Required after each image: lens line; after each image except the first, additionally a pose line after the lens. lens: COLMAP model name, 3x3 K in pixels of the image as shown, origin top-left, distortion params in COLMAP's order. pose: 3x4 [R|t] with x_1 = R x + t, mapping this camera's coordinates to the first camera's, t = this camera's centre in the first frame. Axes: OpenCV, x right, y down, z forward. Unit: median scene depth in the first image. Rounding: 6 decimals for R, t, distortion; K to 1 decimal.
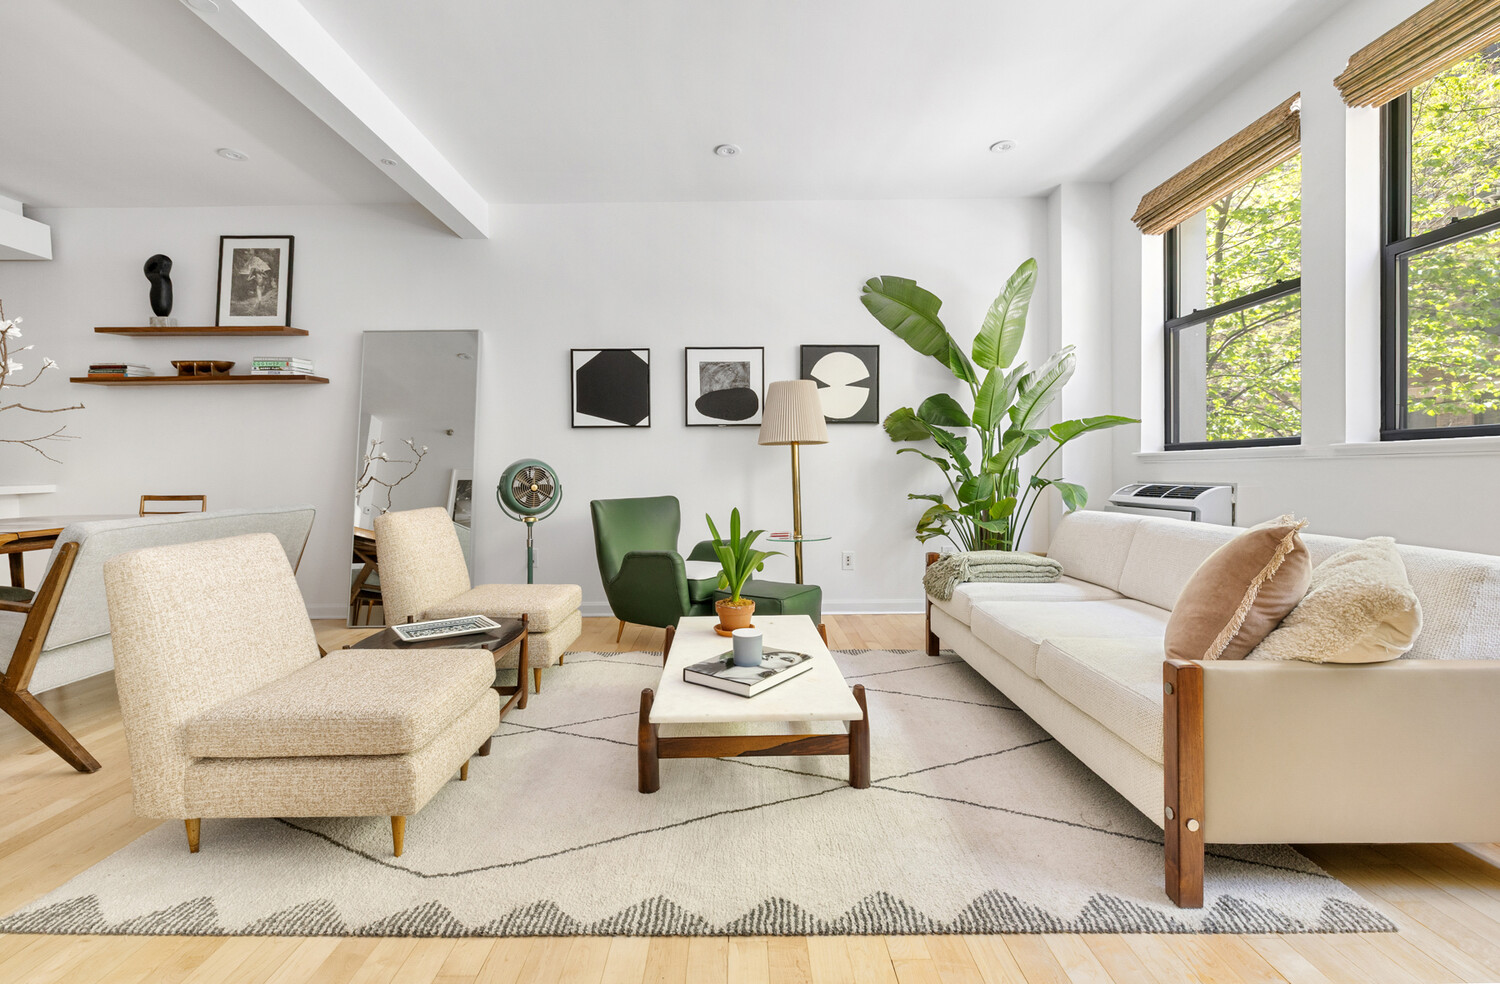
lens RADIAL K [[634.3, 0, 732.3], [0, 634.3, 478.4], [0, 0, 1]] dist [0.002063, -0.000664]
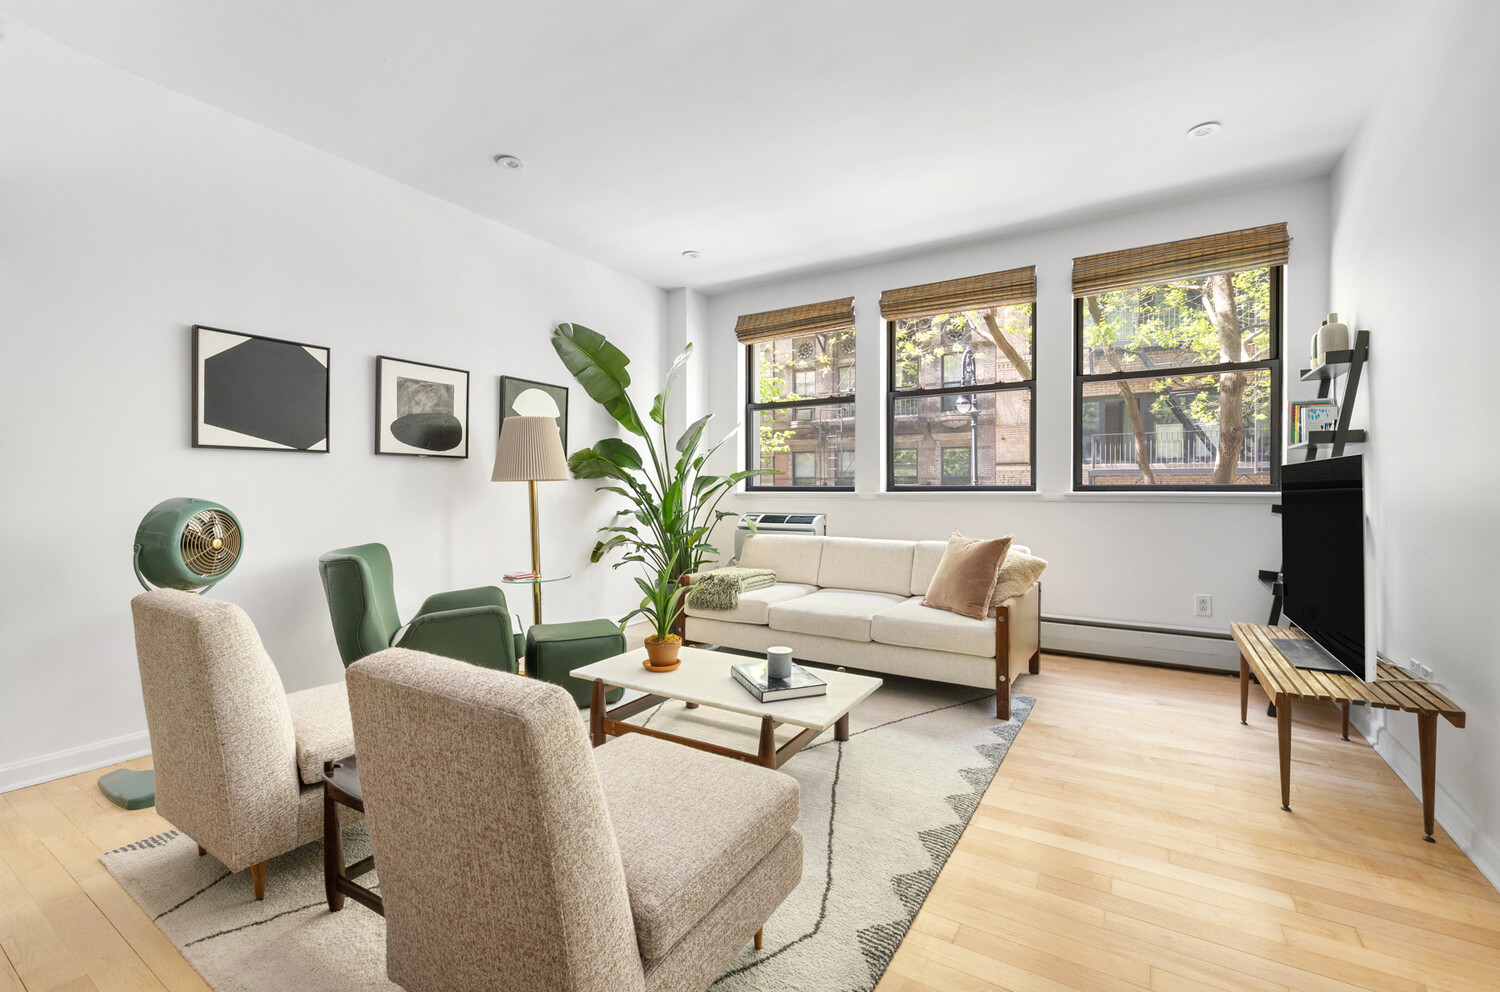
lens RADIAL K [[634.3, 0, 738.7], [0, 634.3, 487.5], [0, 0, 1]] dist [0.002063, -0.000664]
pose [[0.537367, 0.009777, 0.843292, -0.503429], [0.010296, 0.999782, -0.018152, -0.021920], [-0.843285, 0.018437, 0.537150, 0.196559]]
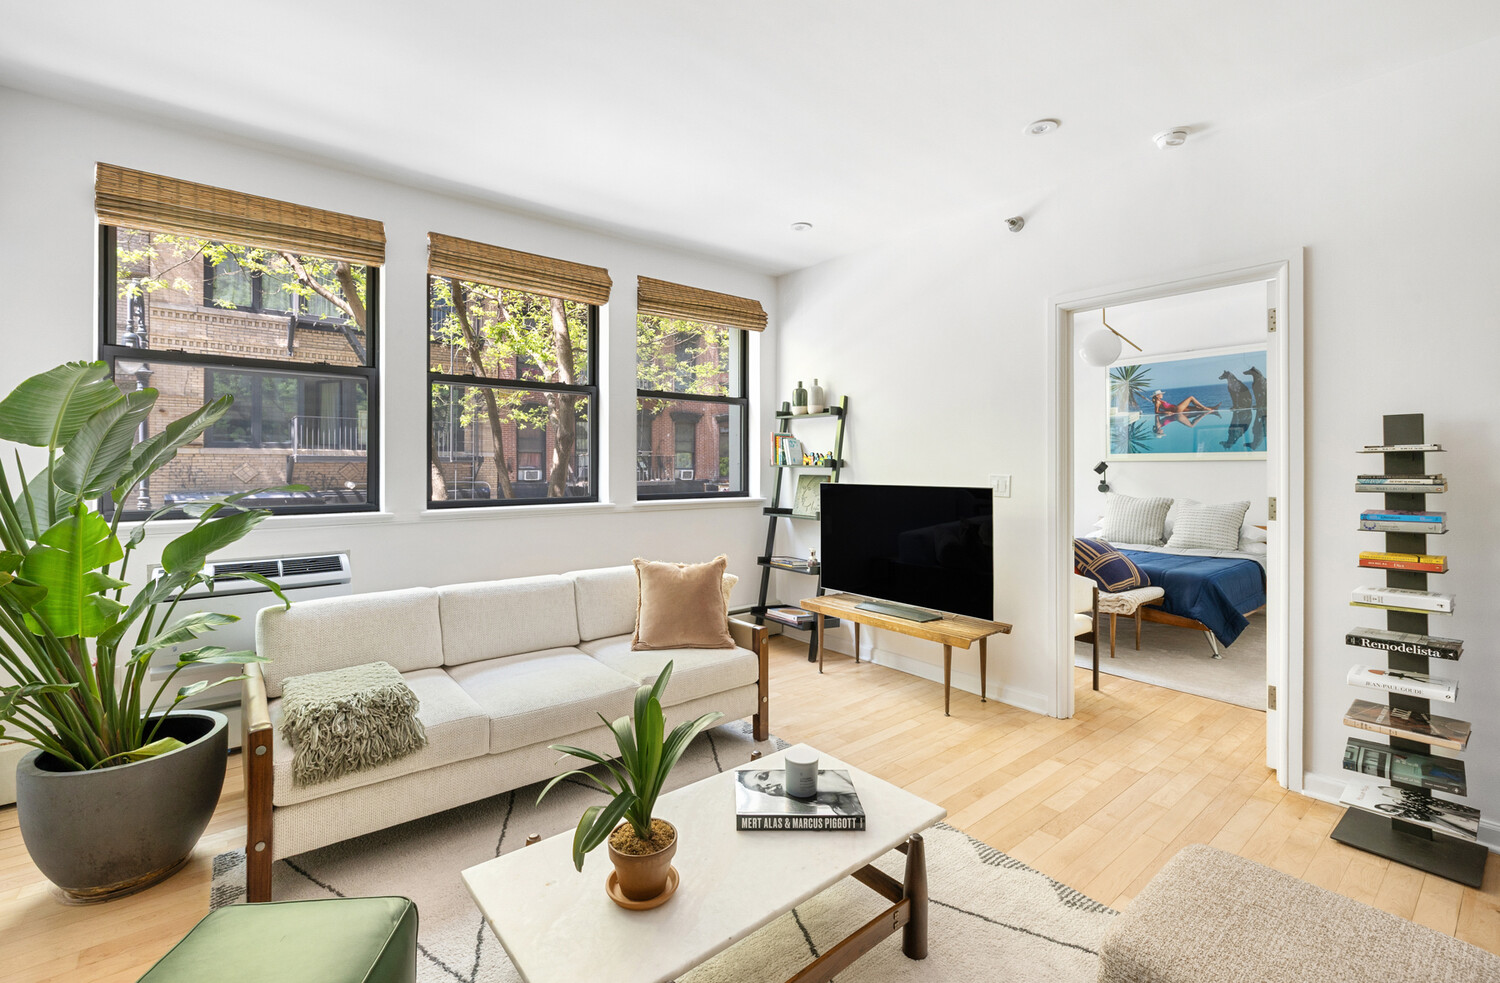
lens RADIAL K [[650.3, 0, 745.9], [0, 650.3, 467.9], [0, 0, 1]] dist [0.001013, -0.000058]
pose [[-0.623136, 0.007029, 0.782082, -0.321496], [0.018281, 0.999817, 0.005581, -0.082679], [-0.781900, 0.017775, -0.623151, 0.774605]]
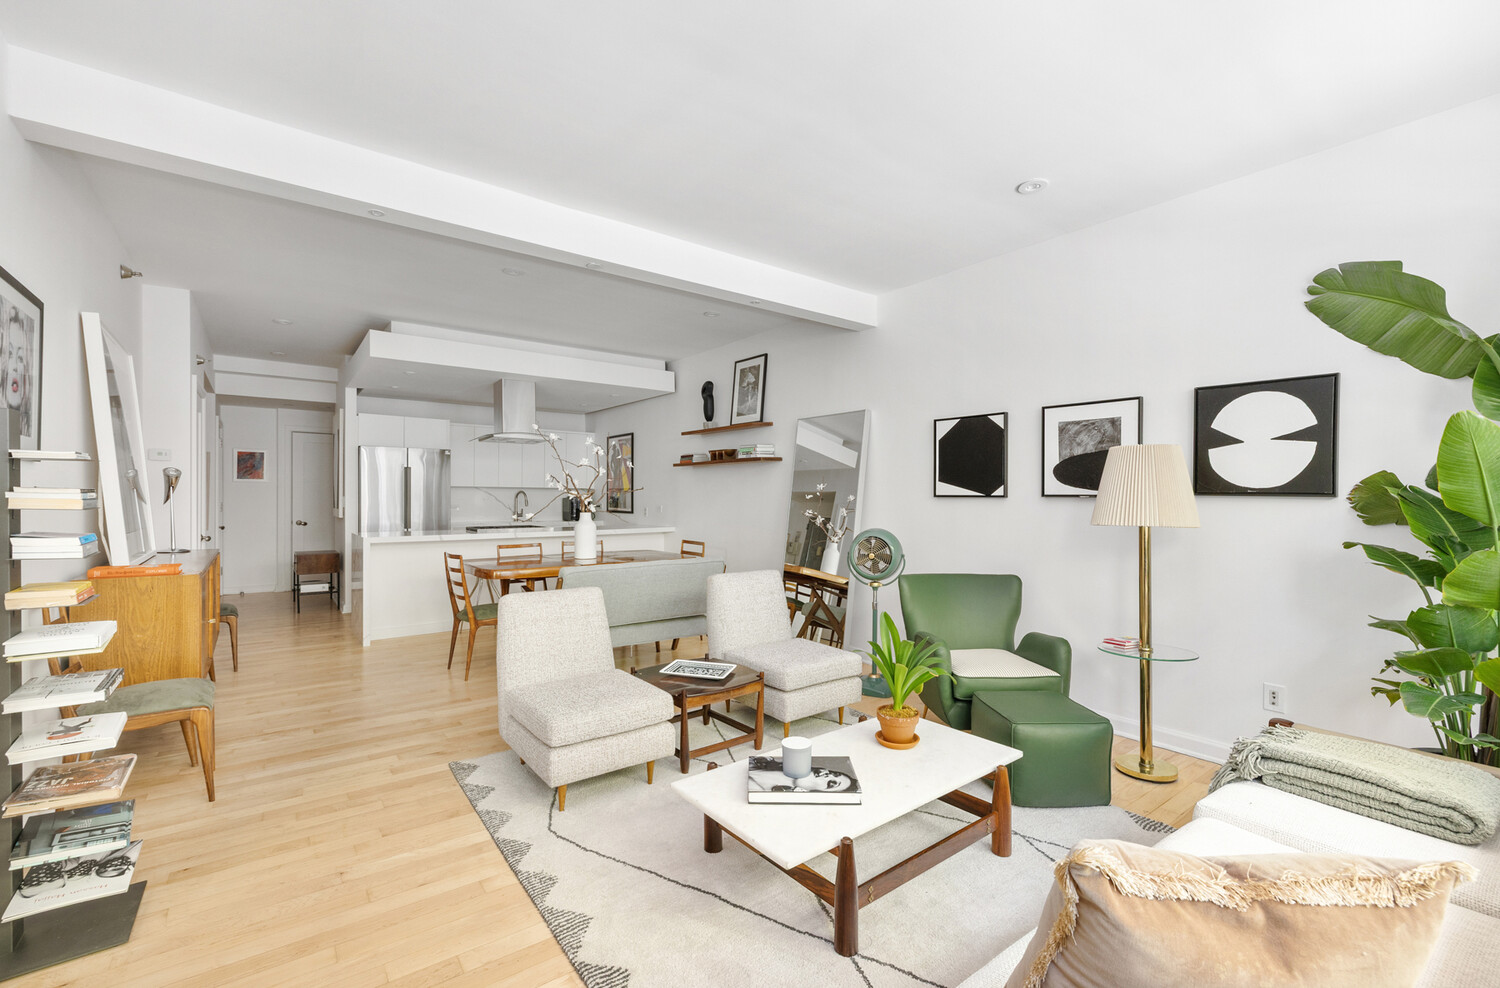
lens RADIAL K [[634.3, 0, 756.2], [0, 634.3, 499.7], [0, 0, 1]] dist [0.002063, -0.000664]
pose [[0.615758, 0.015033, -0.787792, 0.375296], [-0.023731, 0.999718, 0.000528, -0.069815], [0.787578, 0.018370, 0.615941, 0.152938]]
